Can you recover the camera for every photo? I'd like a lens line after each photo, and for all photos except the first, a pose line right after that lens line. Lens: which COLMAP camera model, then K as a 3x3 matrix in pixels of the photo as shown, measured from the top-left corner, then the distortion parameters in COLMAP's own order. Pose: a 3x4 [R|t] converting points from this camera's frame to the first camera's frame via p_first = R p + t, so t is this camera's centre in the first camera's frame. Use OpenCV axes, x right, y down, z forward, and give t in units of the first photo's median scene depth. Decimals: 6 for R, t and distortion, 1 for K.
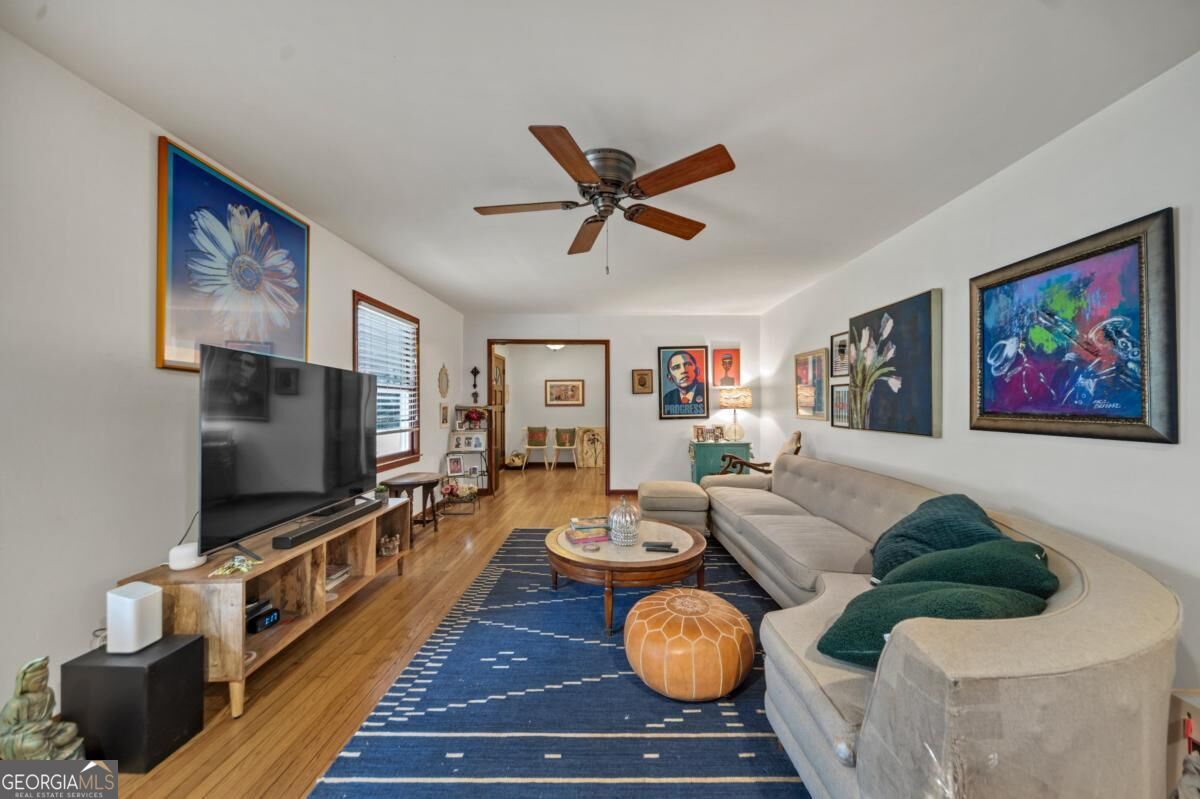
lens RADIAL K [[436.4, 0, 602.1], [0, 436.4, 405.7], [0, 0, 1]] dist [0.001285, 0.000082]
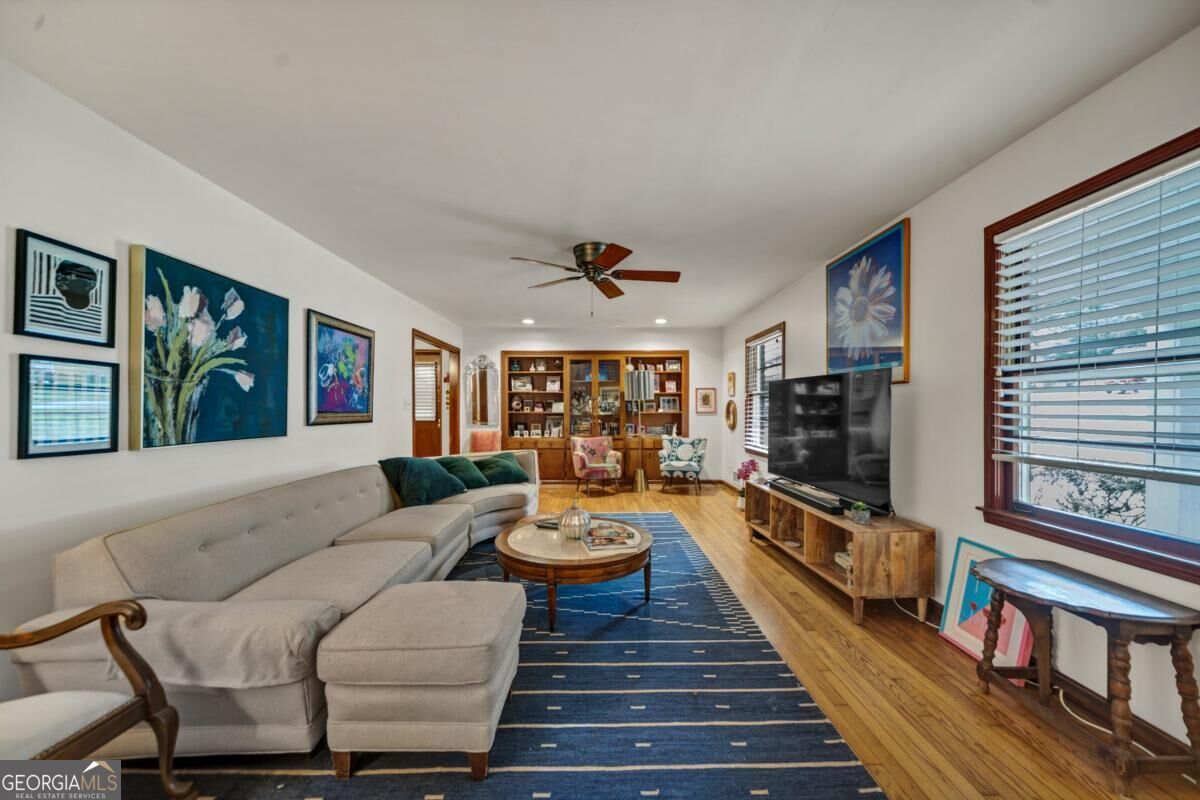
lens RADIAL K [[436.4, 0, 602.1], [0, 436.4, 406.2], [0, 0, 1]] dist [0.001285, 0.000082]
pose [[-0.999506, -0.001033, -0.031419, 0.016984], [-0.000879, 0.999988, -0.004909, 0.001571], [0.031424, -0.004879, -0.999494, 1.764989]]
